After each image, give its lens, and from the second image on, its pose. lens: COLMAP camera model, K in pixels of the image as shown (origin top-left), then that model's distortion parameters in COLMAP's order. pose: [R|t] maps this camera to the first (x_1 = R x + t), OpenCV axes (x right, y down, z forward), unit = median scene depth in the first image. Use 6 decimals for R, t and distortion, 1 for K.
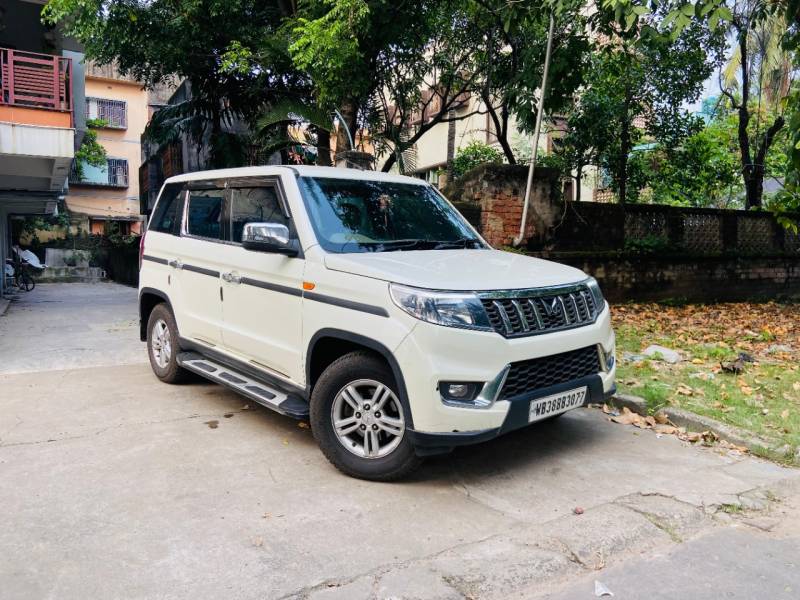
lens RADIAL K [[604.3, 0, 398.2], [0, 604.3, 287.1], [0, 0, 1]] dist [0.124502, -0.154285]
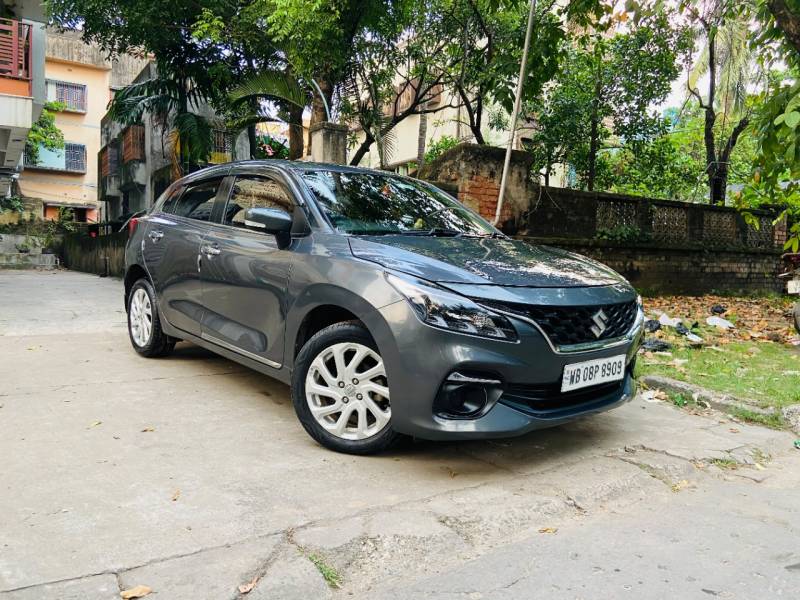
lens RADIAL K [[604.3, 0, 398.2], [0, 604.3, 287.1], [0, 0, 1]] dist [0.124502, -0.154285]
pose [[0.997933, 0.024358, 0.059476, -0.011034], [-0.024164, 0.999700, -0.003988, 0.026645], [-0.059555, 0.002542, 0.998222, 0.014665]]
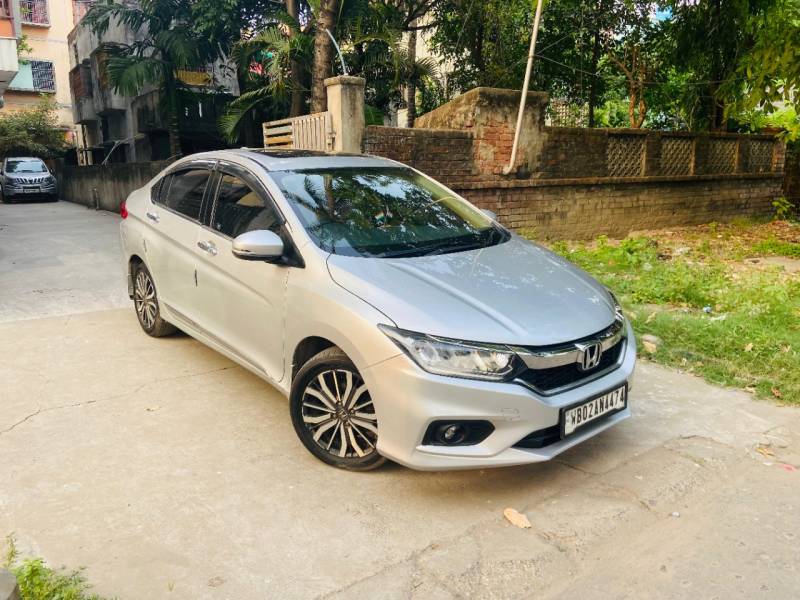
lens RADIAL K [[604.3, 0, 398.2], [0, 604.3, 287.1], [0, 0, 1]] dist [0.124502, -0.154285]
pose [[0.995913, -0.019646, 0.088154, -0.055208], [0.006521, 0.989149, 0.146770, -0.025058], [-0.090080, -0.145595, 0.985235, 0.004526]]
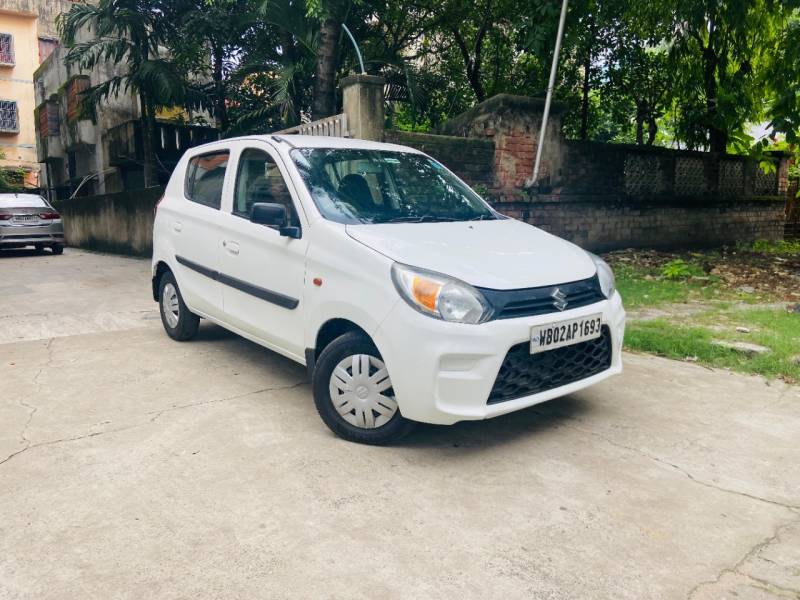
lens RADIAL K [[604.3, 0, 398.2], [0, 604.3, 287.1], [0, 0, 1]] dist [0.124502, -0.154285]
pose [[0.989166, -0.025954, 0.144492, -0.105590], [0.015431, 0.997177, 0.073481, 0.008194], [-0.145991, -0.070455, 0.986774, 0.078616]]
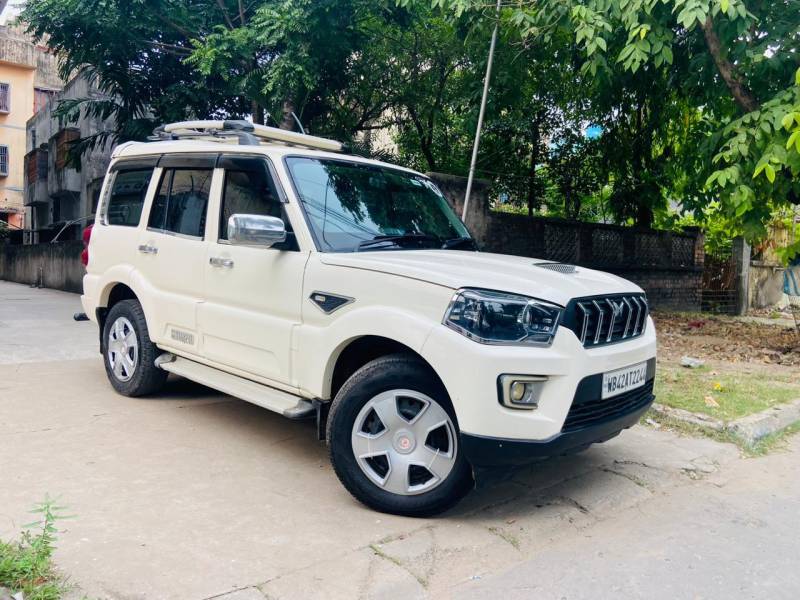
lens RADIAL K [[604.3, 0, 398.2], [0, 604.3, 287.1], [0, 0, 1]] dist [0.124502, -0.154285]
pose [[0.984880, 0.023198, 0.171680, -0.063564], [-0.021393, 0.999695, -0.012357, 0.007454], [-0.171914, 0.008497, 0.985075, -0.024749]]
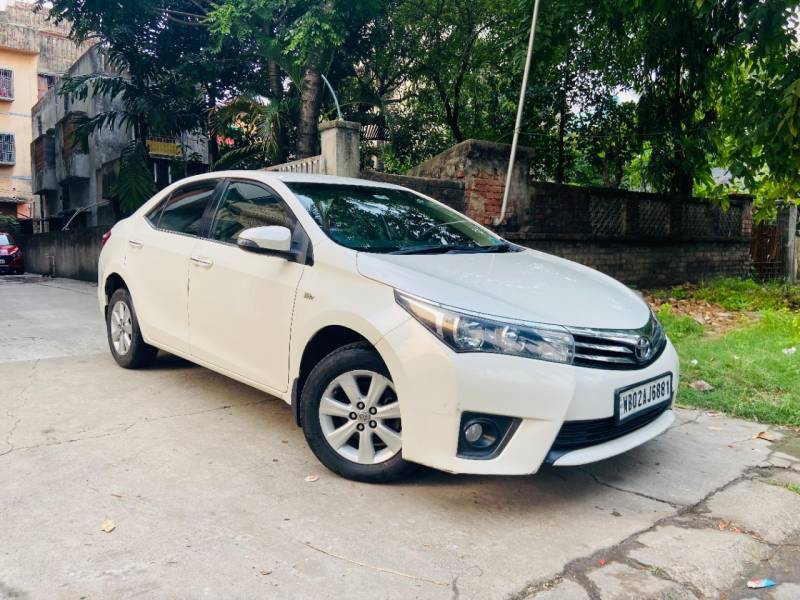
lens RADIAL K [[604.3, 0, 398.2], [0, 604.3, 287.1], [0, 0, 1]] dist [0.124502, -0.154285]
pose [[0.987375, -0.005161, 0.158318, -0.090510], [0.002527, 0.999855, 0.016839, 0.010458], [-0.158382, -0.016227, 0.987245, 0.039520]]
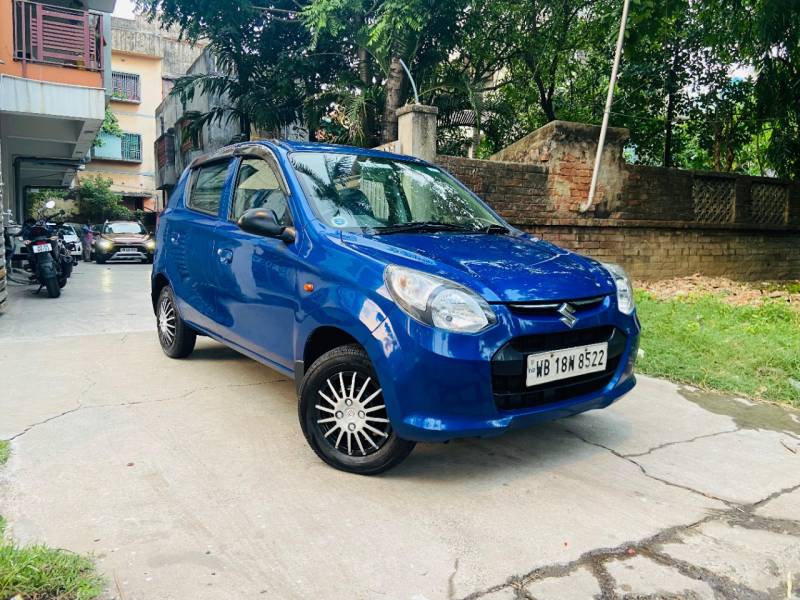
lens RADIAL K [[603.4, 0, 399.1], [0, 603.4, 286.2], [0, 0, 1]] dist [0.127267, -0.159081]
pose [[0.999921, 0.011495, -0.005141, -0.062950], [-0.011359, 0.999606, 0.025676, 0.018962], [0.005434, -0.025615, 0.999657, 0.042918]]
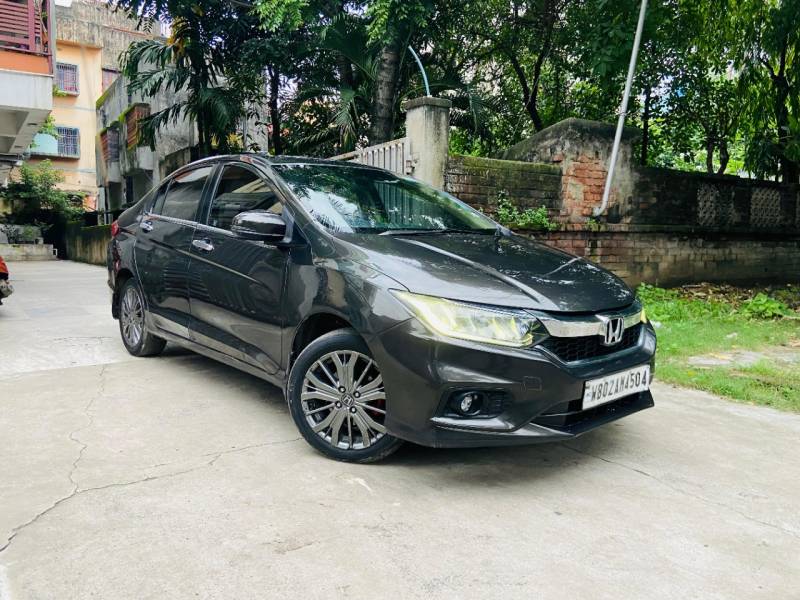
lens RADIAL K [[604.4, 0, 401.1], [0, 604.4, 285.8], [0, 0, 1]] dist [0.124958, -0.152793]
pose [[0.996509, 0.002638, 0.083449, -0.120103], [-0.004781, 0.999664, 0.025487, 0.007851], [-0.083354, -0.025797, 0.996186, 0.110304]]
